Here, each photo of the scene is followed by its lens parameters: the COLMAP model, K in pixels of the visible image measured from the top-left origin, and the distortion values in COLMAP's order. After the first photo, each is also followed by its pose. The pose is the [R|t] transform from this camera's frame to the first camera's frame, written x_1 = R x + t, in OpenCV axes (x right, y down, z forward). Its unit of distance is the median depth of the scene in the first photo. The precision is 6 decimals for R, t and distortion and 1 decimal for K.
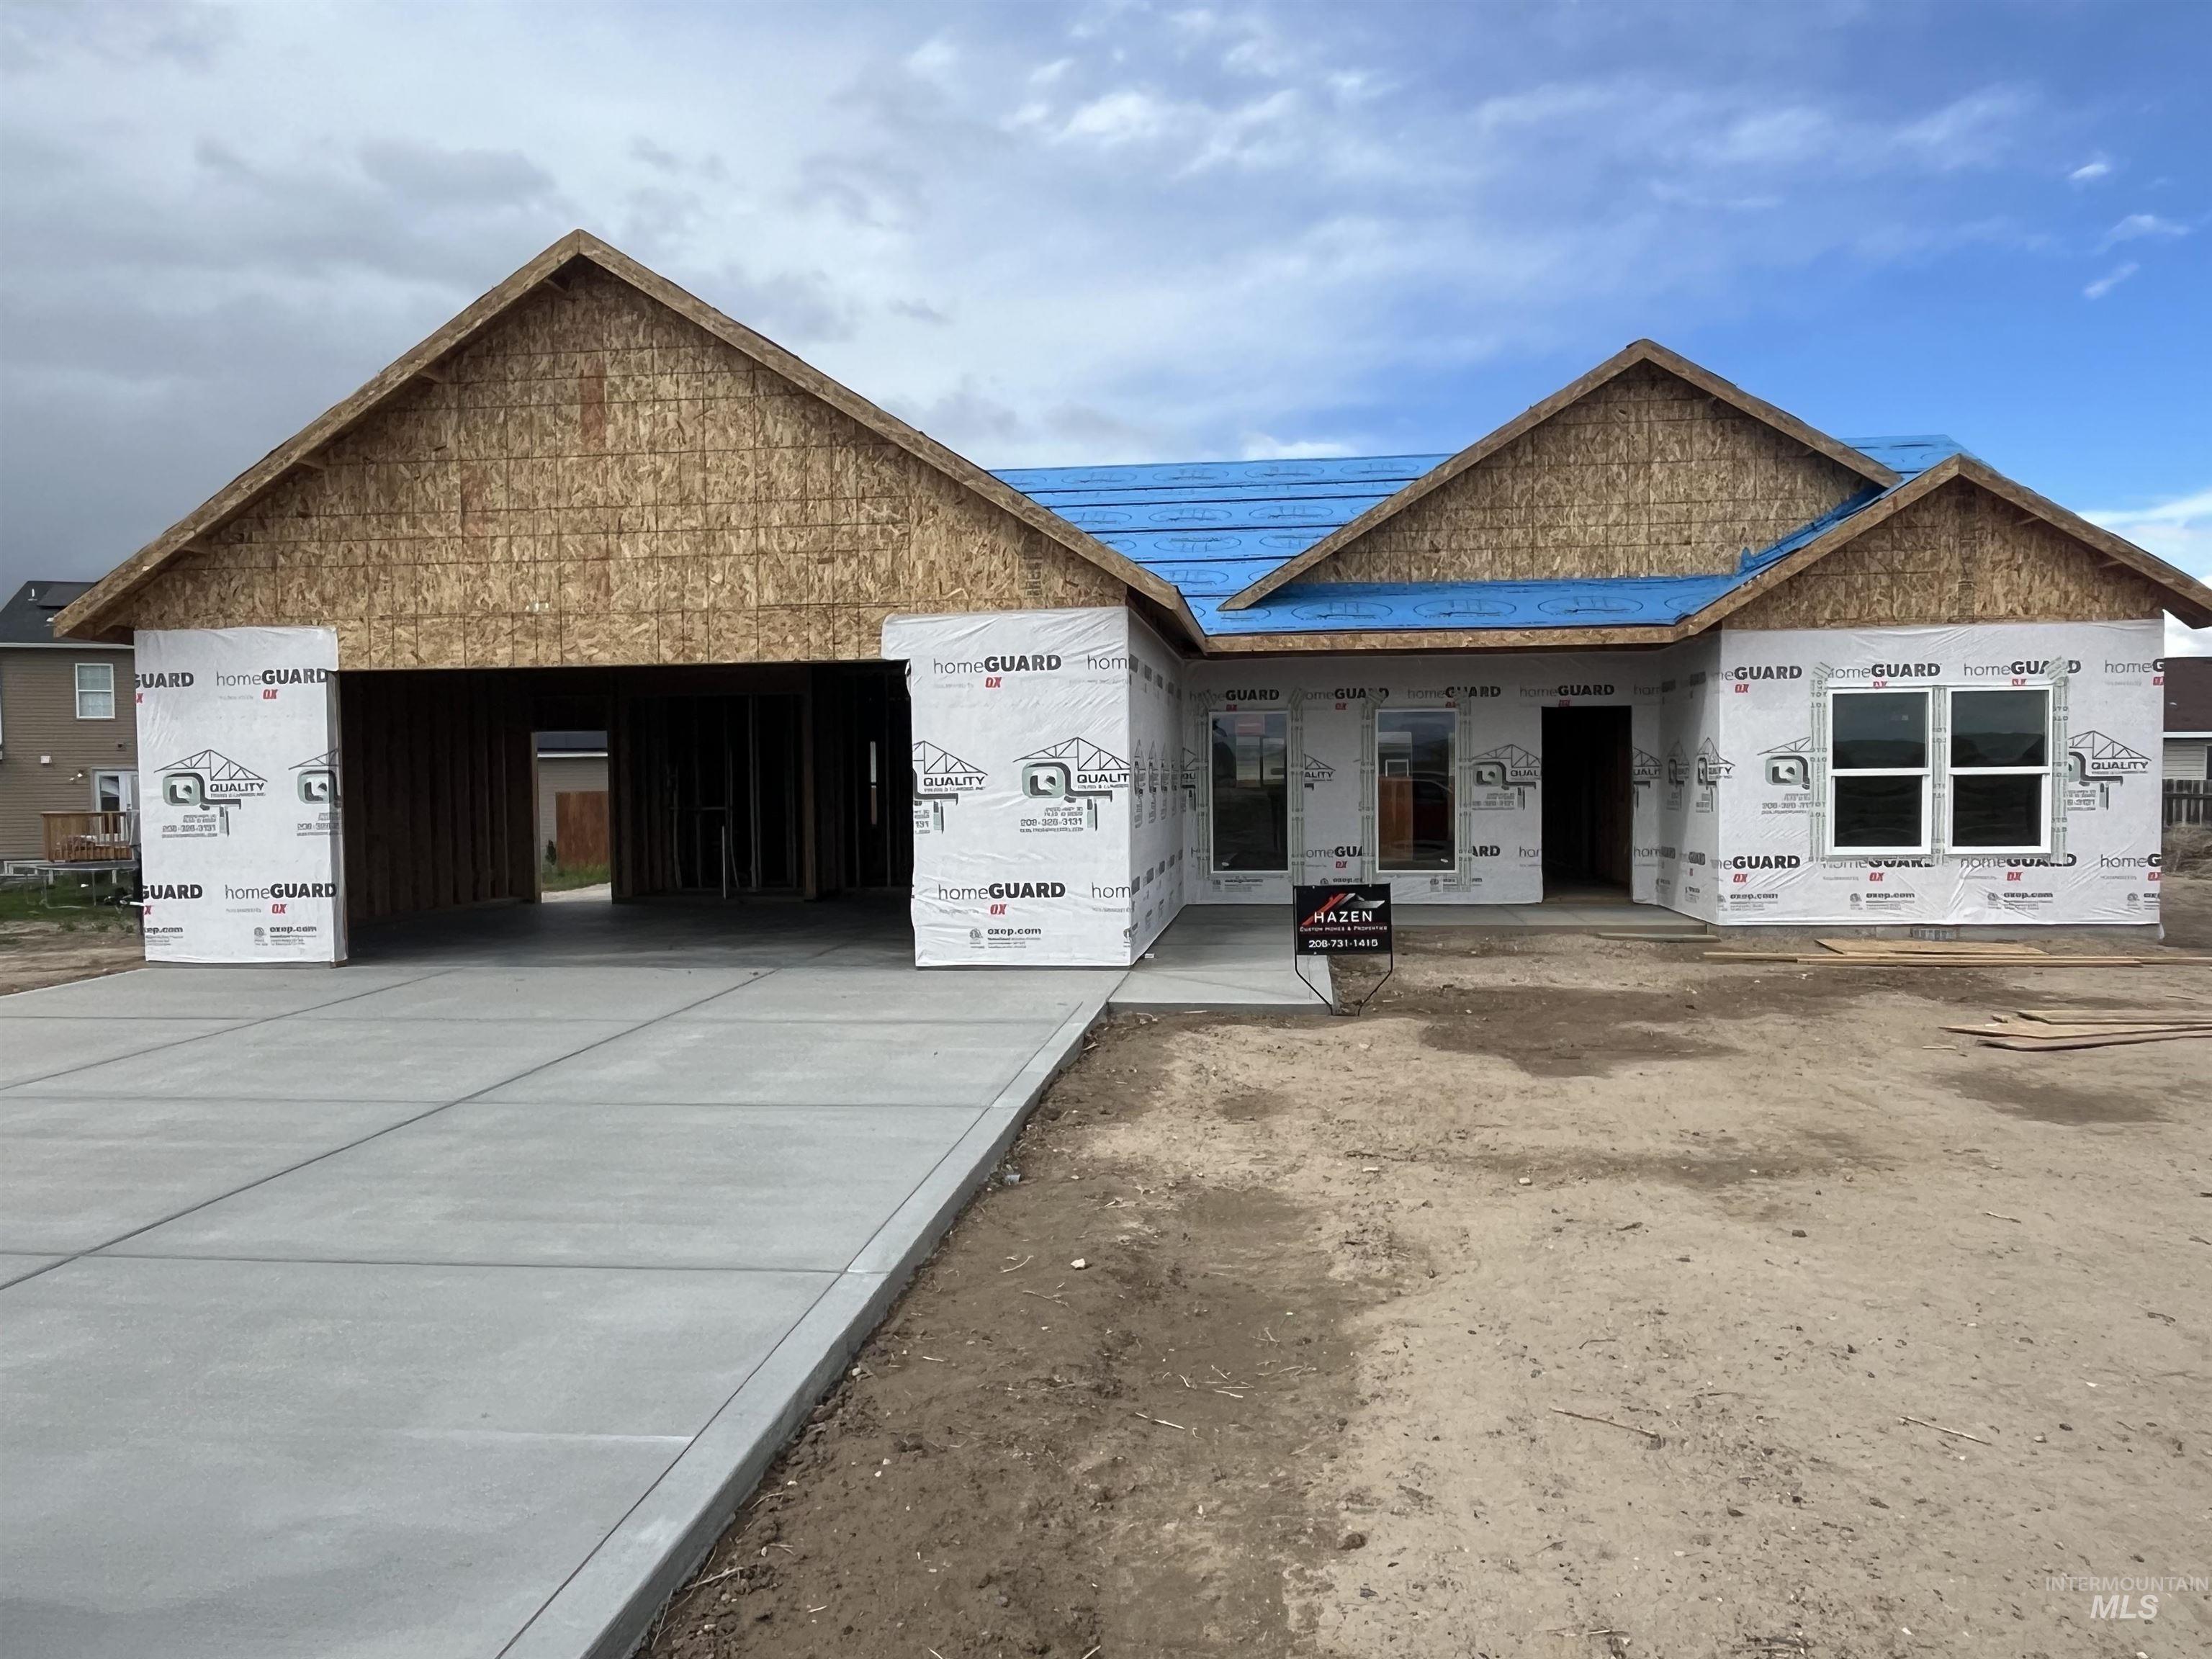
lens RADIAL K [[1560.2, 0, 1094.8], [0, 1560.2, 837.7], [0, 0, 1]] dist [-0.000625, -0.003236]
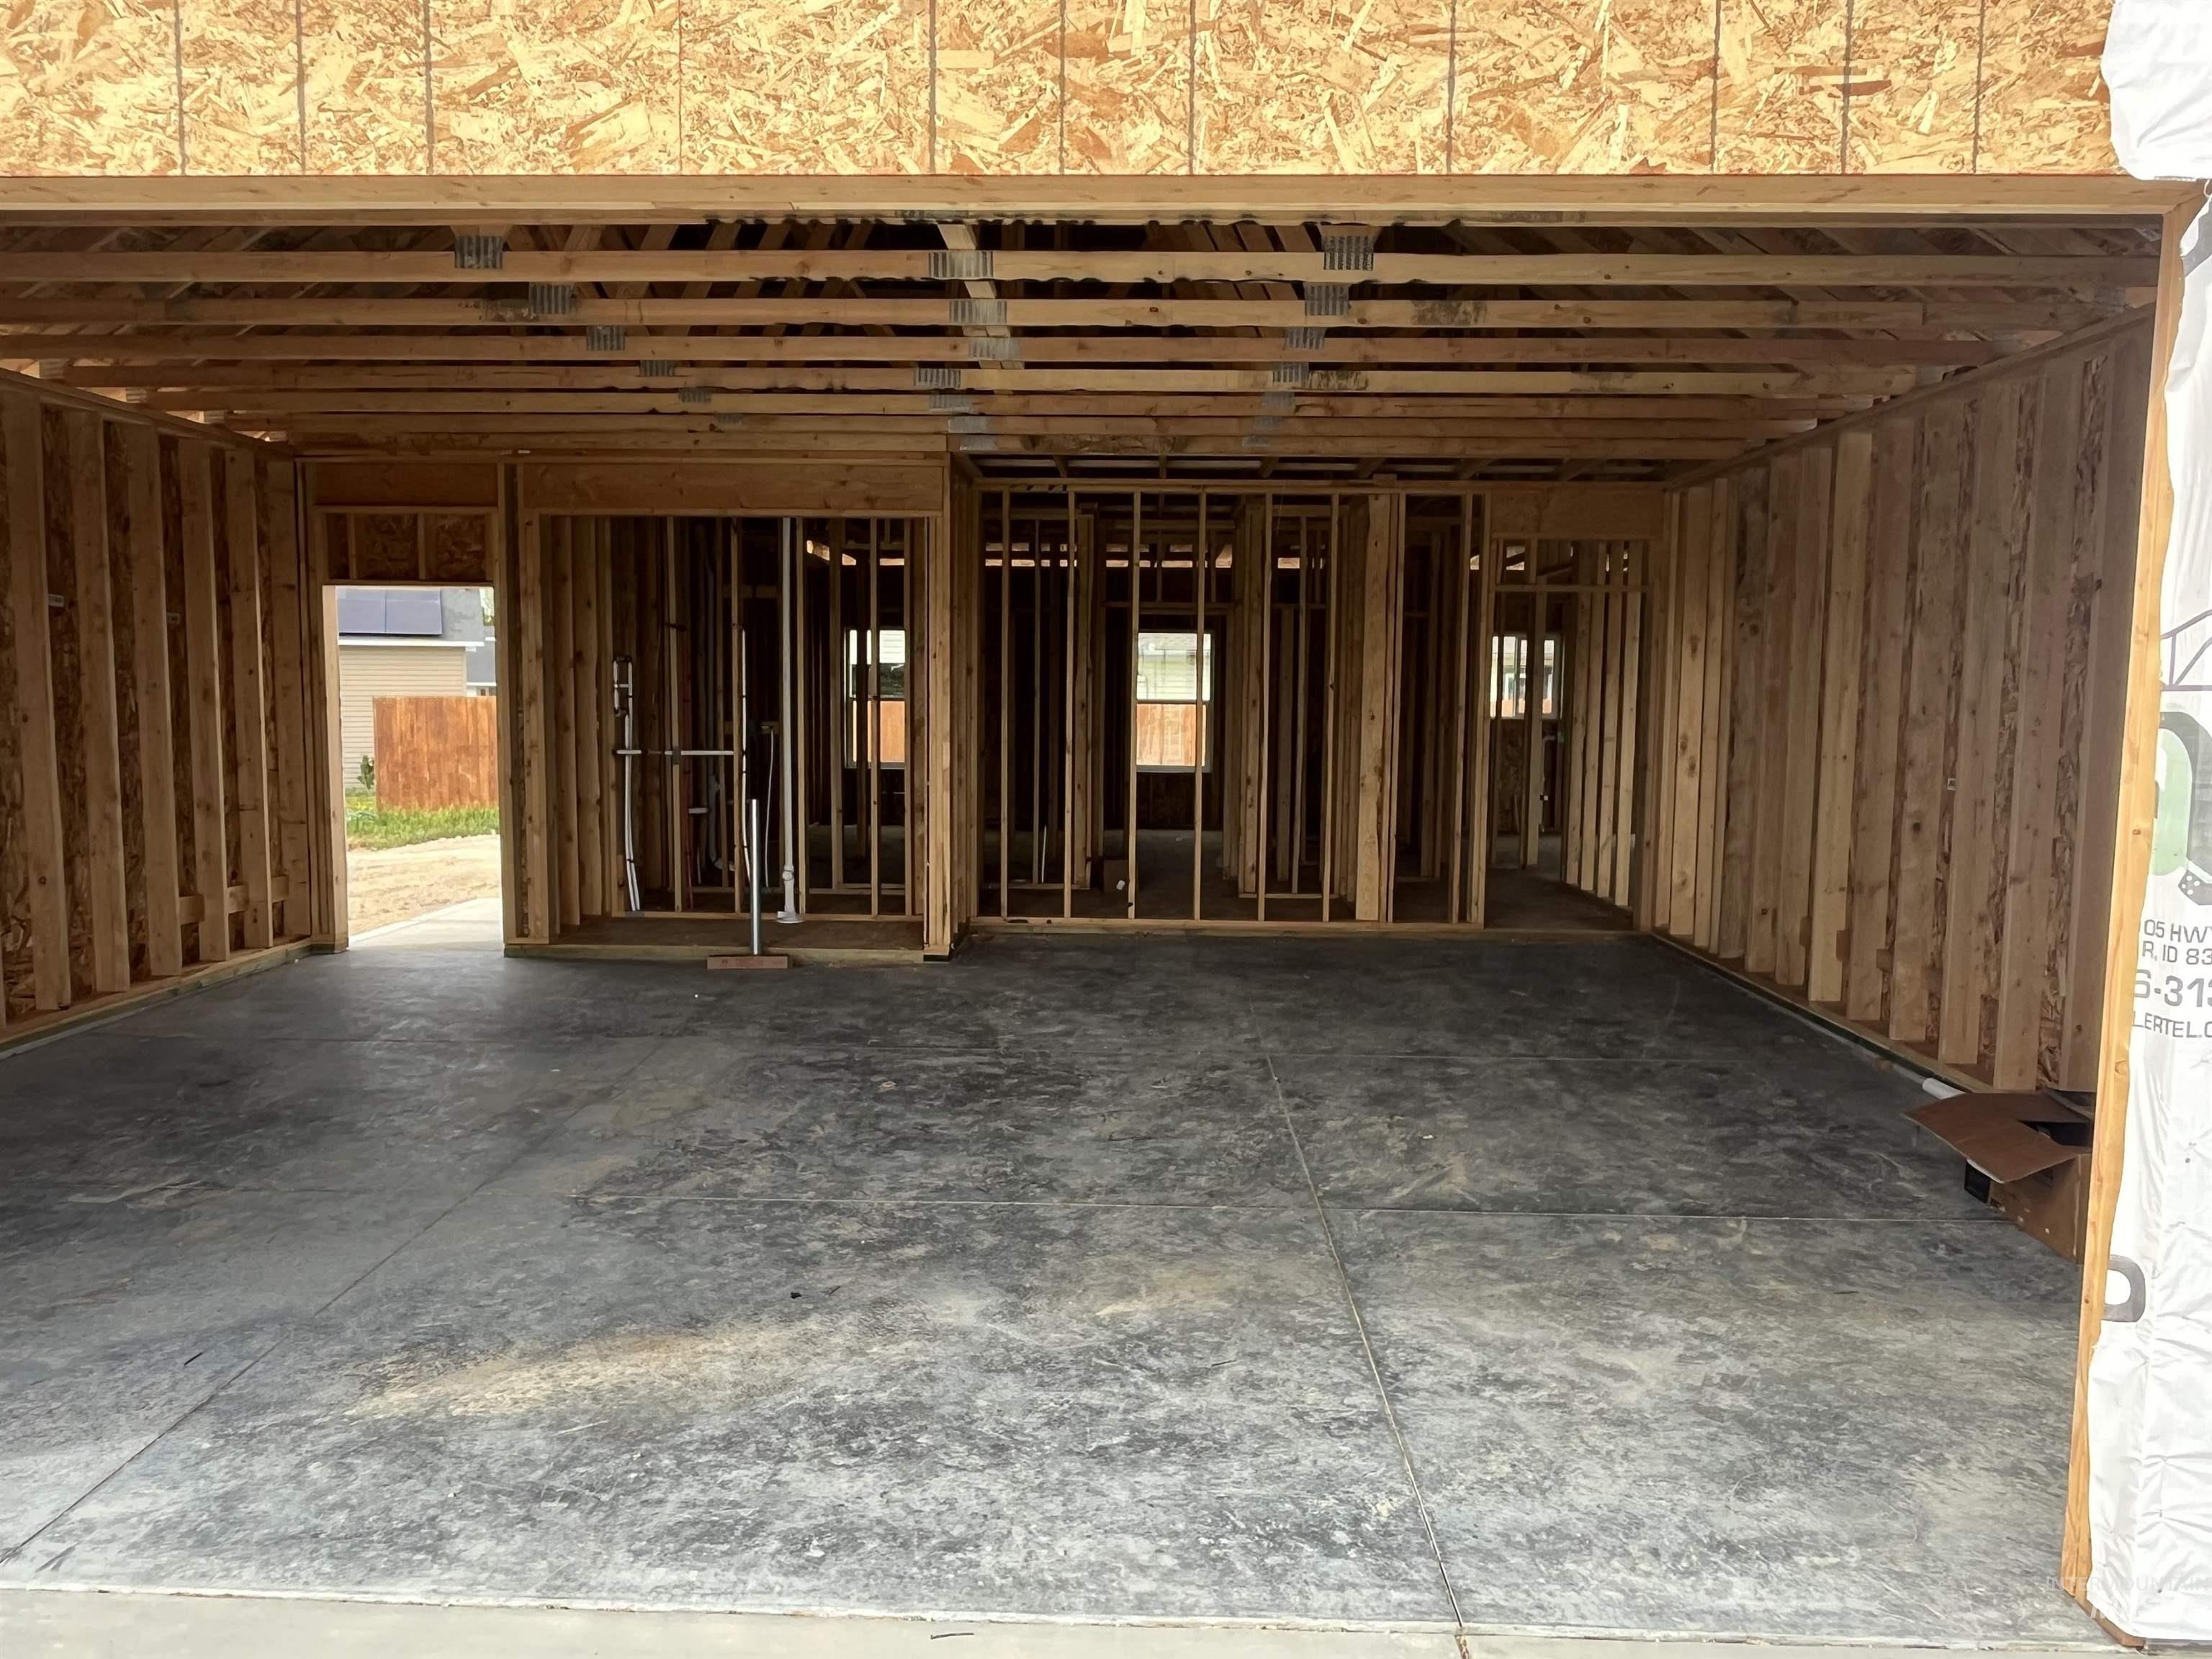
lens RADIAL K [[1560.2, 0, 1094.8], [0, 1560.2, 837.7], [0, 0, 1]] dist [-0.000625, -0.003236]
pose [[0.994708, 0.013365, 0.101873, -0.307021], [-0.019273, 0.998175, 0.057229, -0.041427], [-0.100923, -0.058889, 0.993150, 0.875578]]
